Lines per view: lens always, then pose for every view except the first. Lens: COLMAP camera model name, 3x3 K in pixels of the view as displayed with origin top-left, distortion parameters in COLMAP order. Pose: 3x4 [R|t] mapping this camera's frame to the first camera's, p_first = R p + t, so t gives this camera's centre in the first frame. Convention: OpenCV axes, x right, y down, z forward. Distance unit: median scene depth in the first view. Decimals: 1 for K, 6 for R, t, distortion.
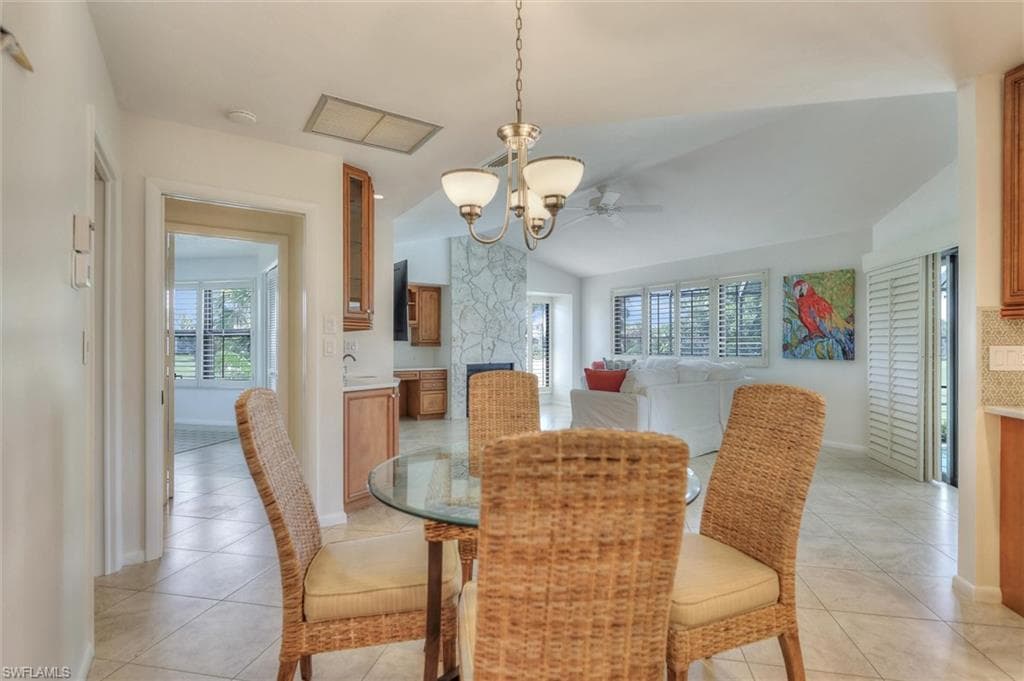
lens RADIAL K [[470.0, 0, 508.0], [0, 470.0, 342.5], [0, 0, 1]] dist [0.003339, 0.000011]
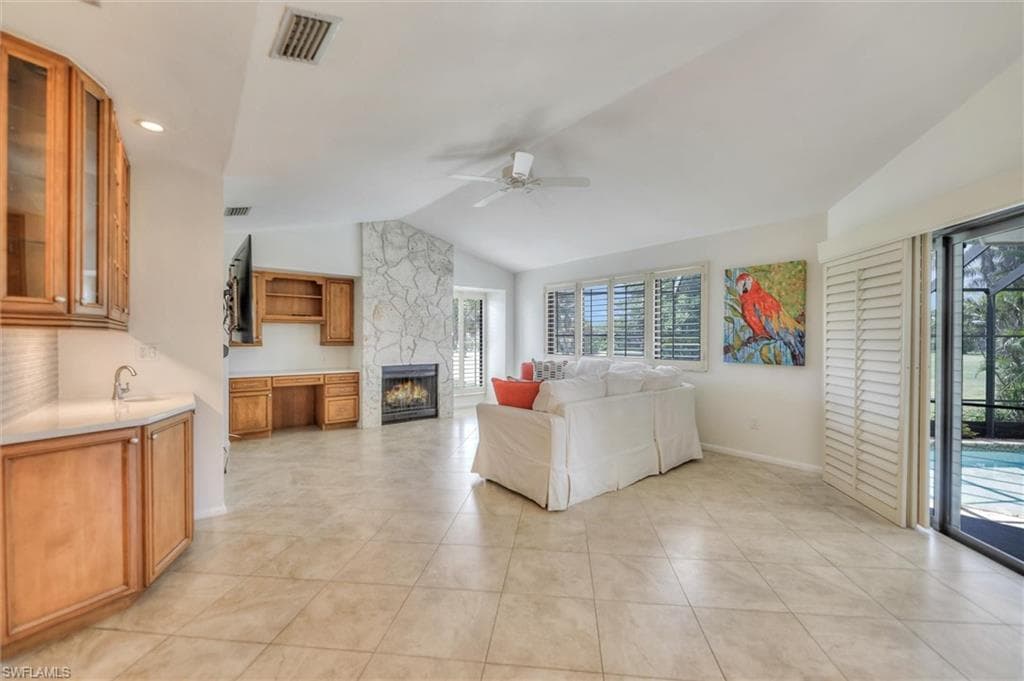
lens RADIAL K [[416.1, 0, 512.0], [0, 416.1, 340.5], [0, 0, 1]] dist [0.000977, 0.000249]
pose [[0.995661, 0.001009, 0.093053, 0.117642], [-0.001877, 0.999956, 0.009244, -0.014048], [-0.093039, -0.009378, 0.995618, 0.264767]]
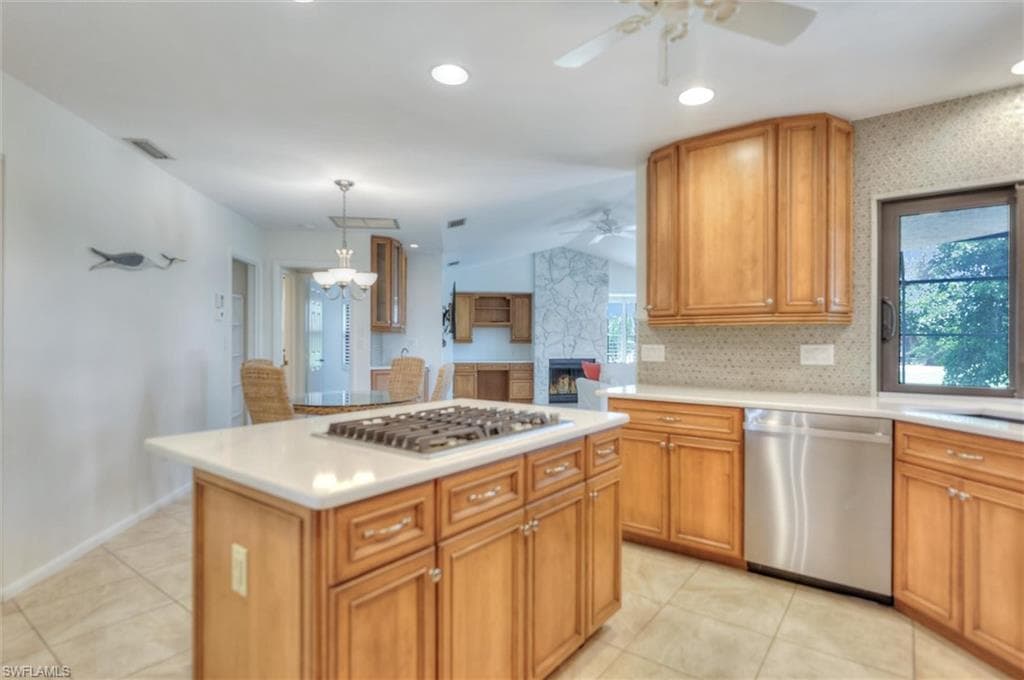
lens RADIAL K [[494.4, 0, 512.0], [0, 494.4, 340.0], [0, 0, 1]] dist [-0.000686, -0.000162]
pose [[0.906446, 0.000363, -0.422322, 0.491769], [0.000320, 0.999999, 0.001548, -0.003809], [0.422322, -0.001538, 0.906444, -0.234746]]
